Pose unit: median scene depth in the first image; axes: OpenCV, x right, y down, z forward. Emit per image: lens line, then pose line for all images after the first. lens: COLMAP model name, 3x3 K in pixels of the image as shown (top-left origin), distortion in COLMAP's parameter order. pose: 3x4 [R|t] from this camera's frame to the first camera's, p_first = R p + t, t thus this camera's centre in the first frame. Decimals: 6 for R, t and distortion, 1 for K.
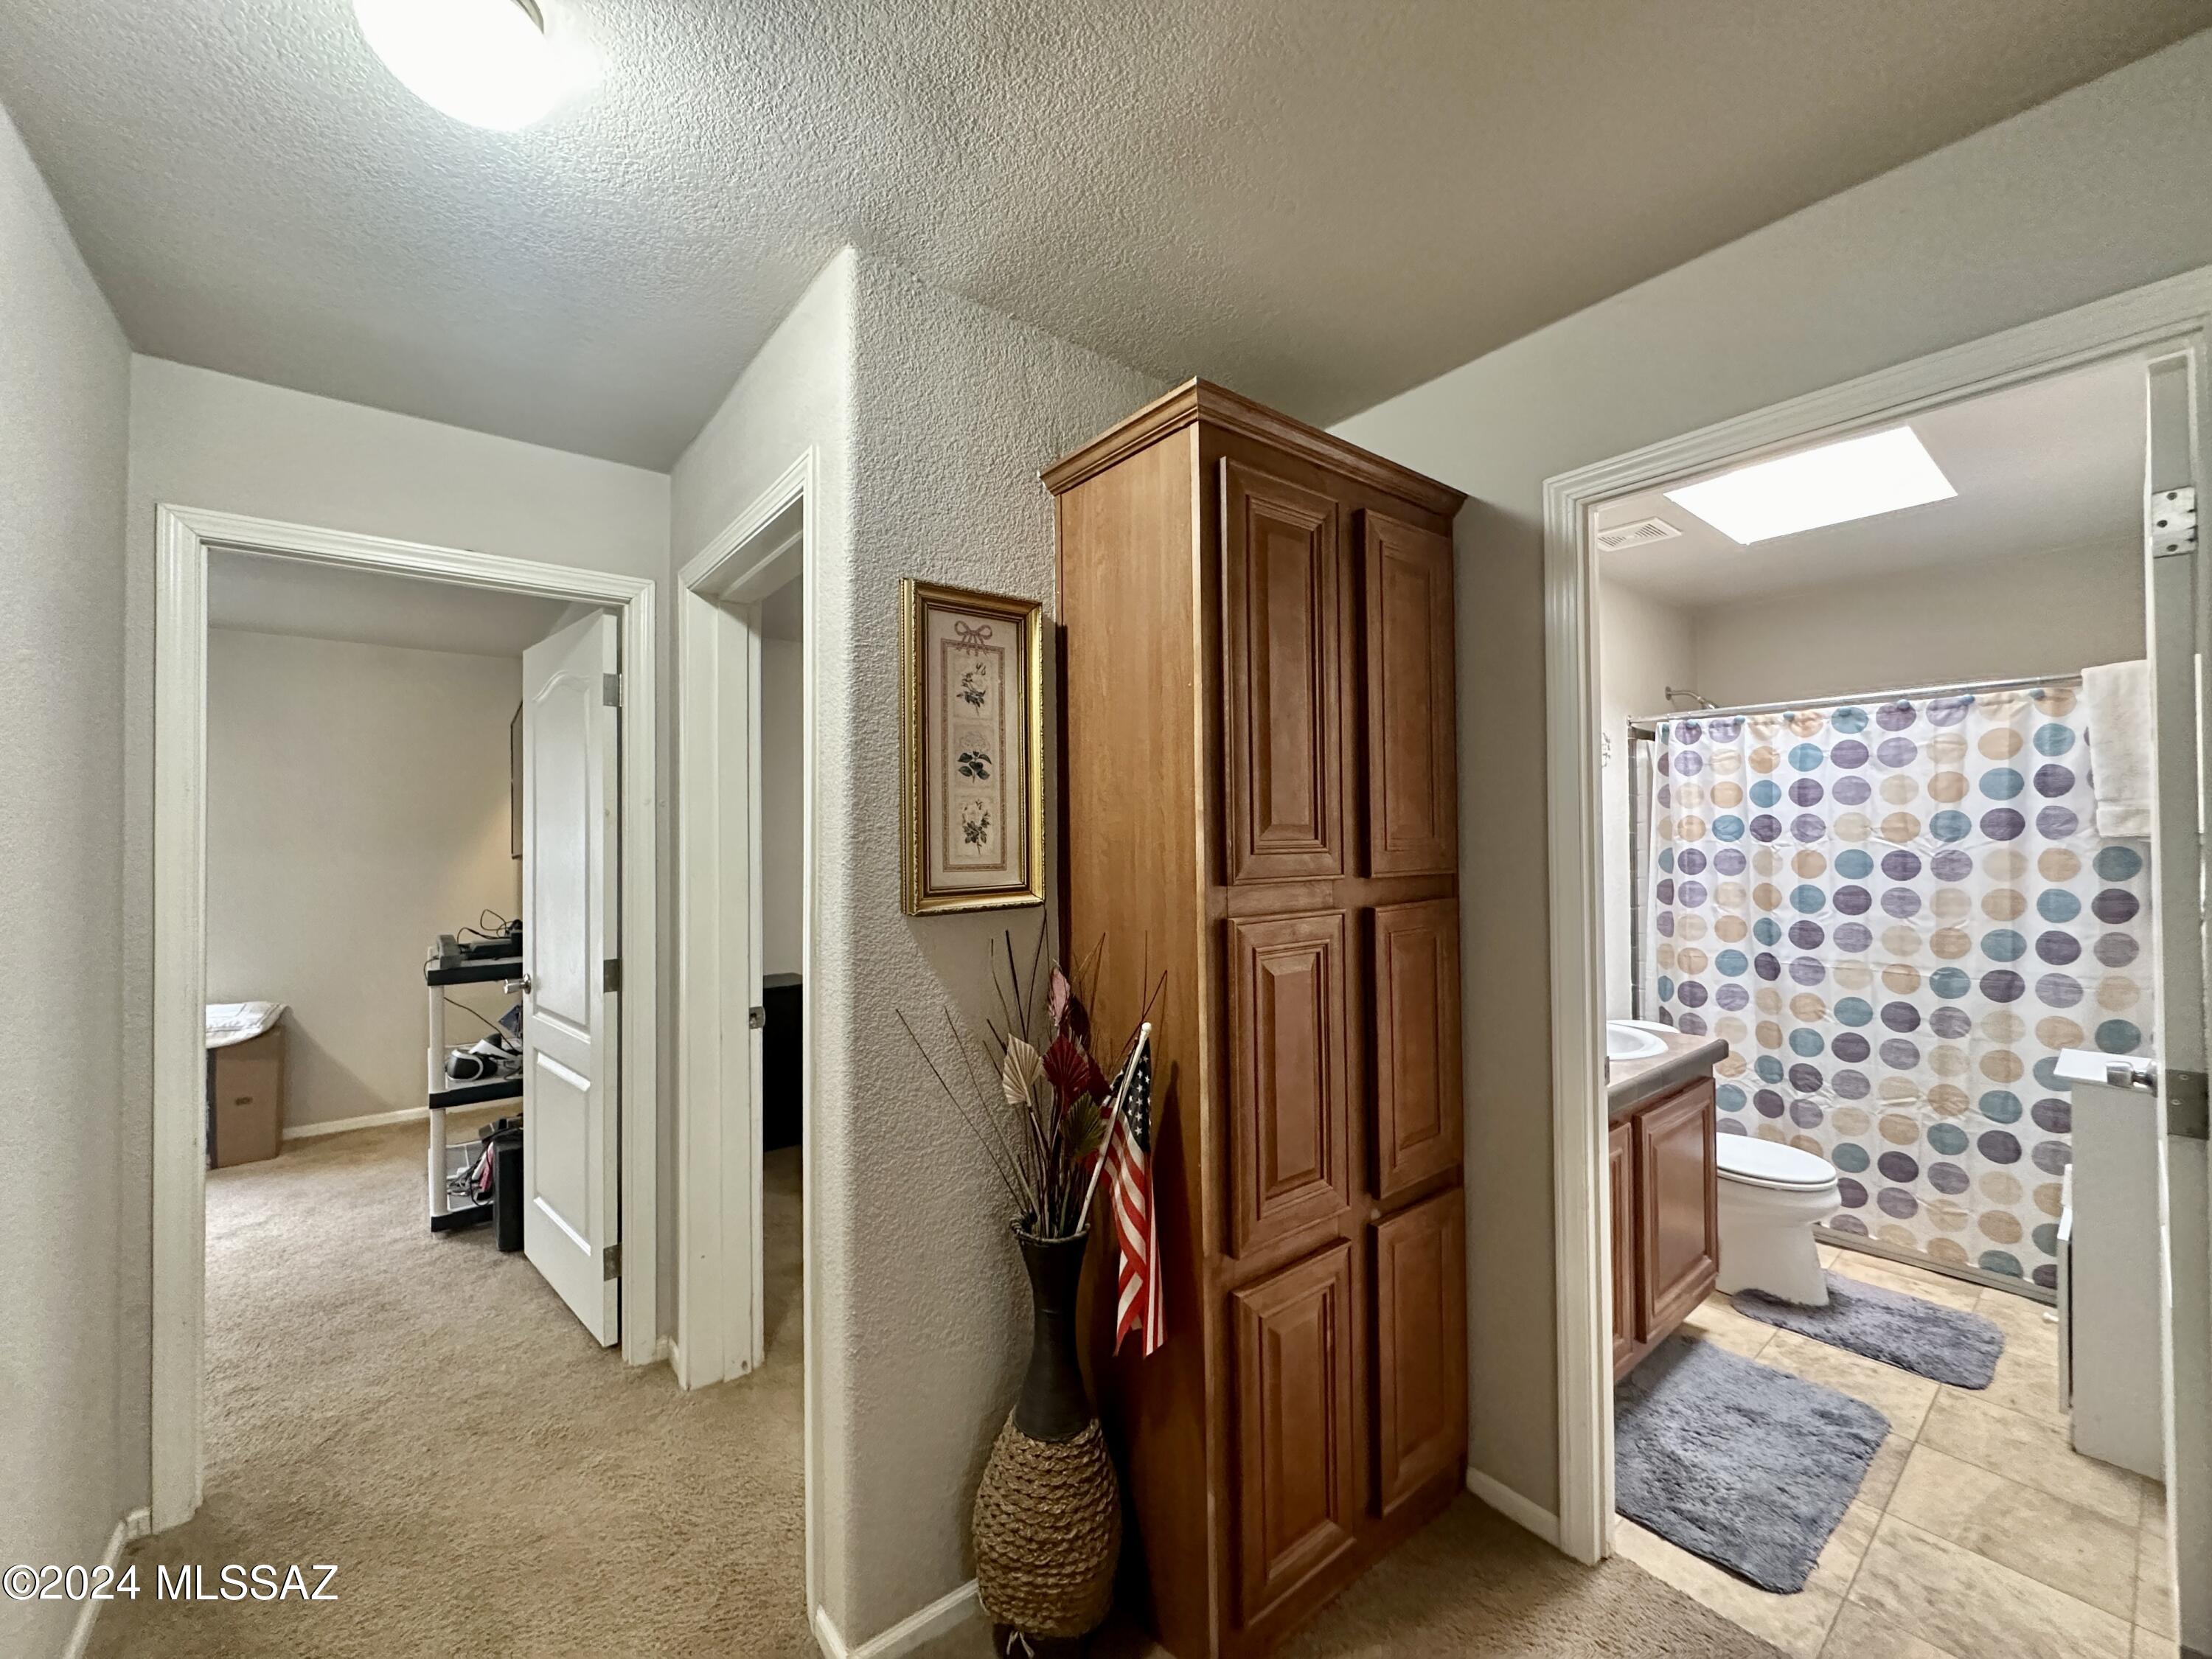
lens RADIAL K [[884.4, 0, 1107.5], [0, 884.4, 830.1], [0, 0, 1]] dist [-0.005562, 0.001104]
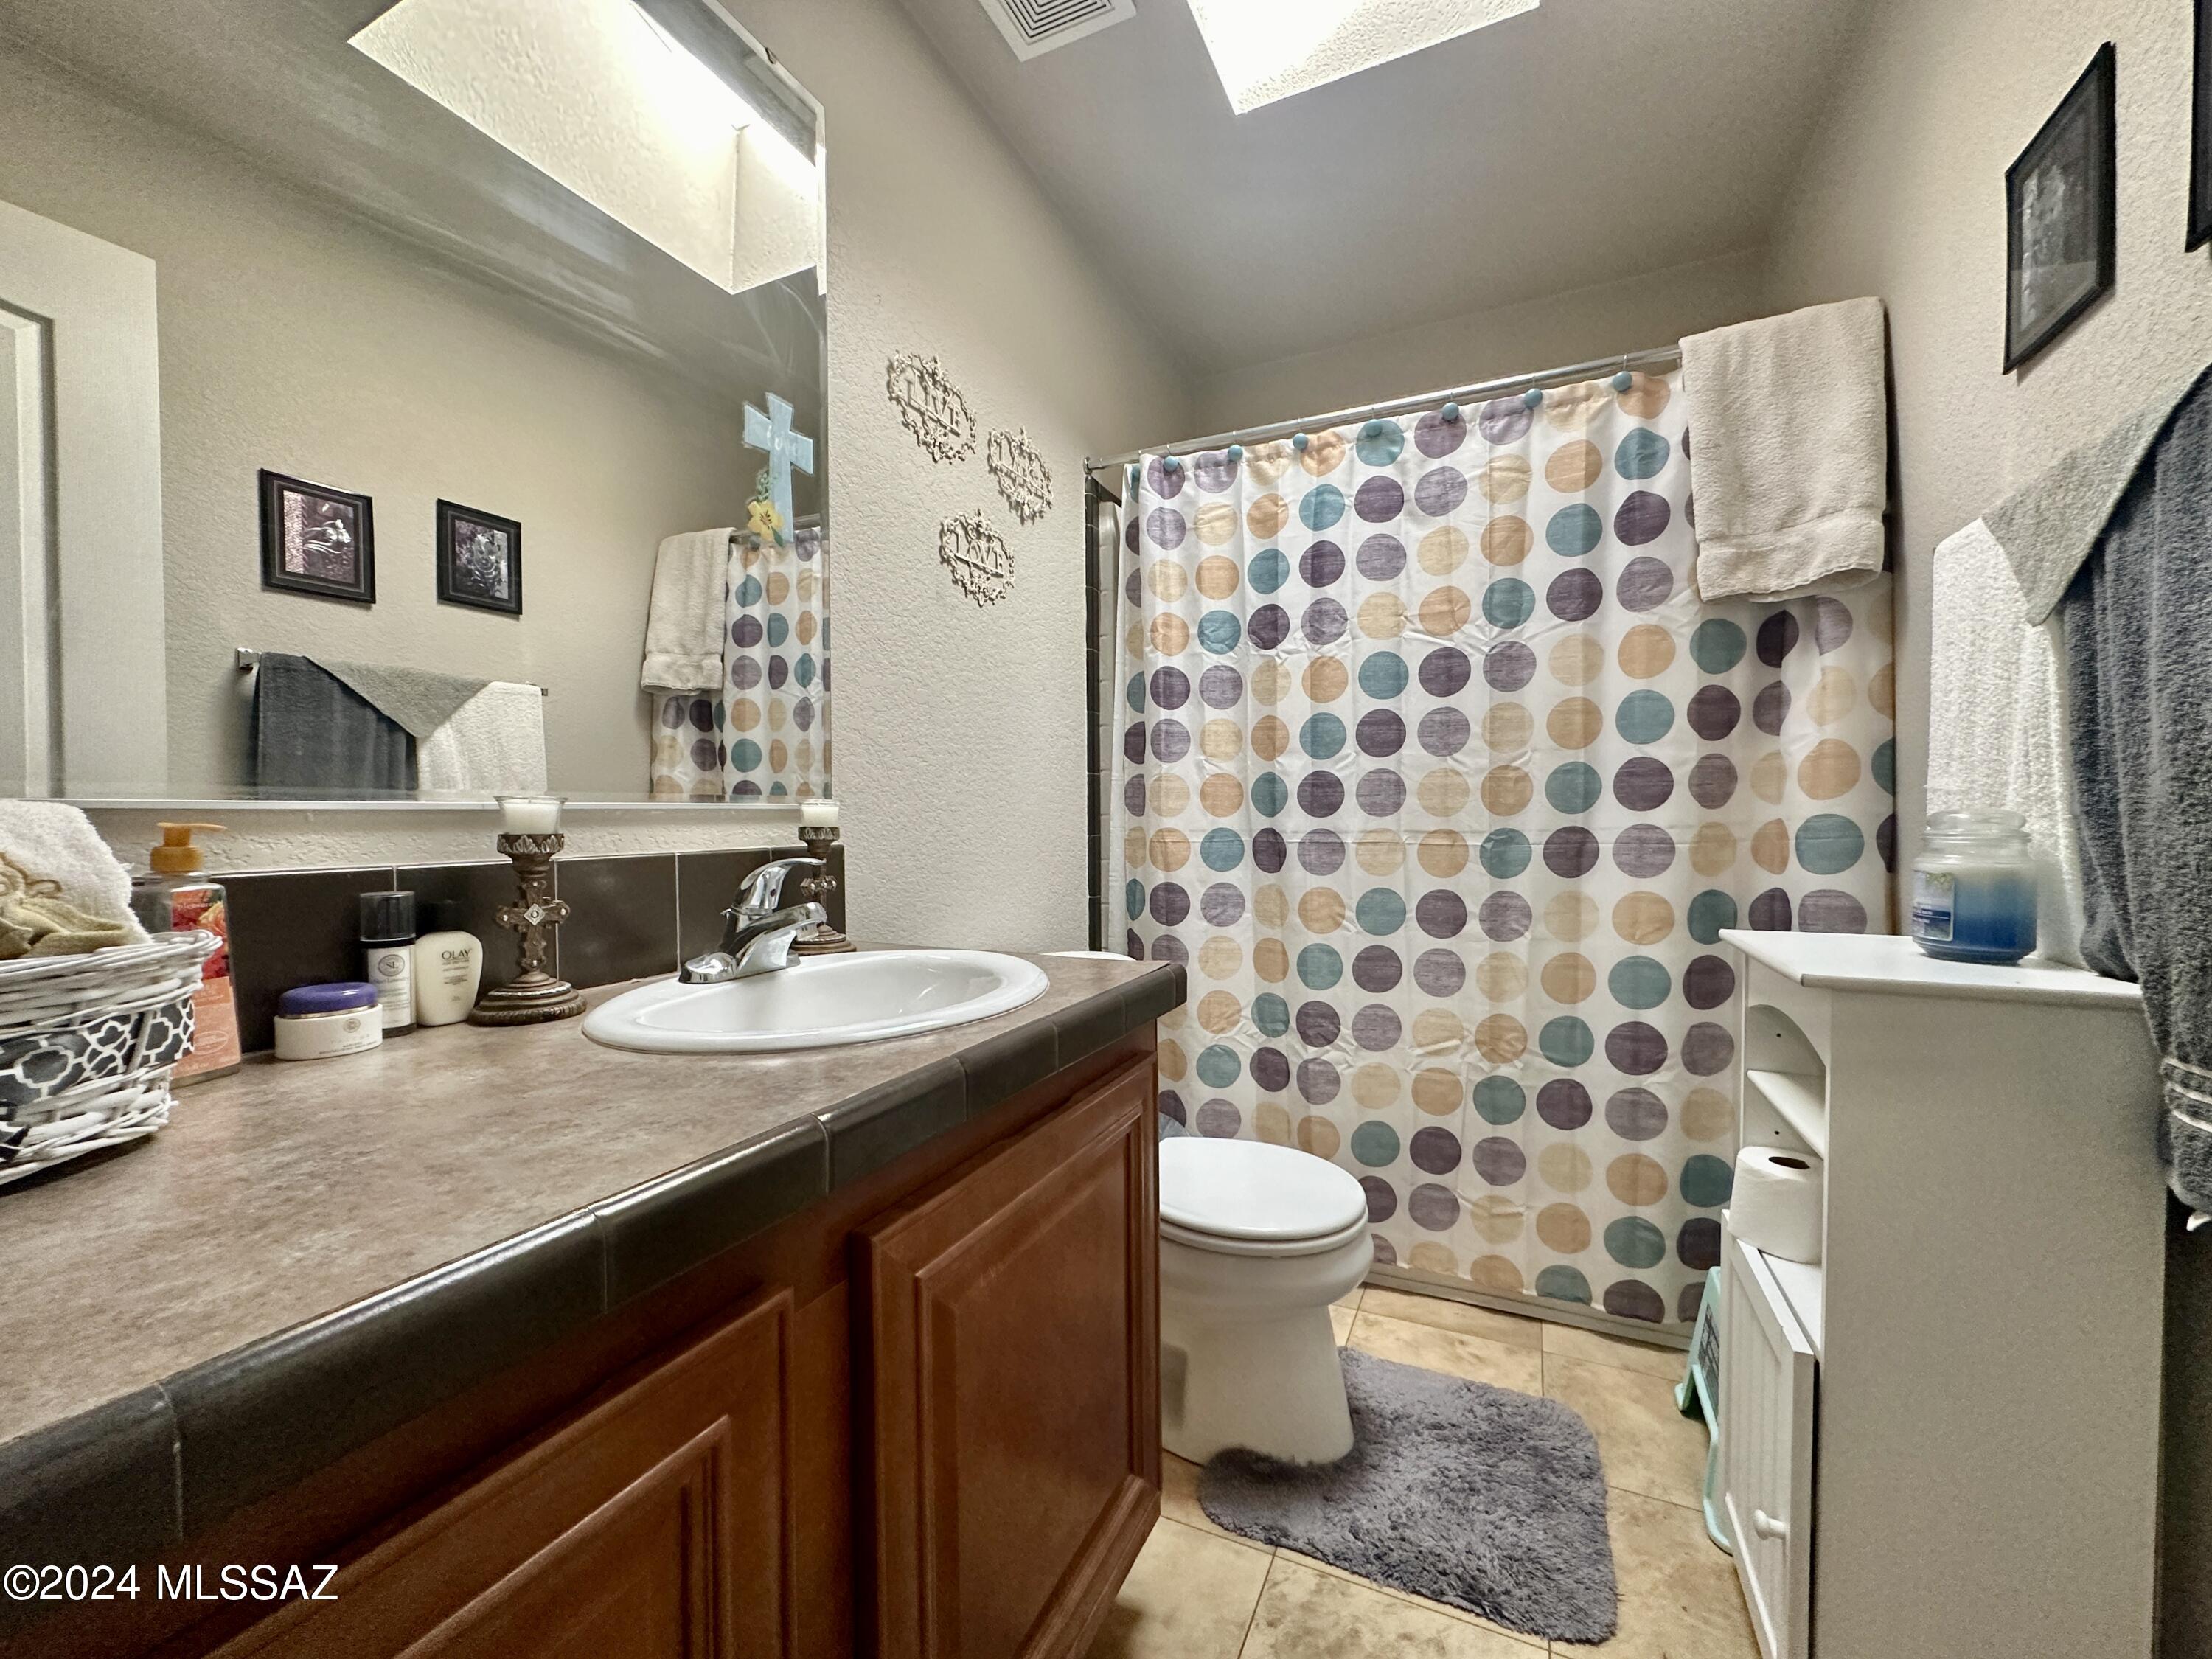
lens RADIAL K [[884.4, 0, 1107.5], [0, 884.4, 830.1], [0, 0, 1]] dist [-0.005562, 0.001104]
pose [[0.902819, -0.007281, 0.429960, 0.420732], [-0.002944, 0.999729, 0.023112, 0.140775], [-0.430011, -0.022132, 0.902552, 0.542638]]
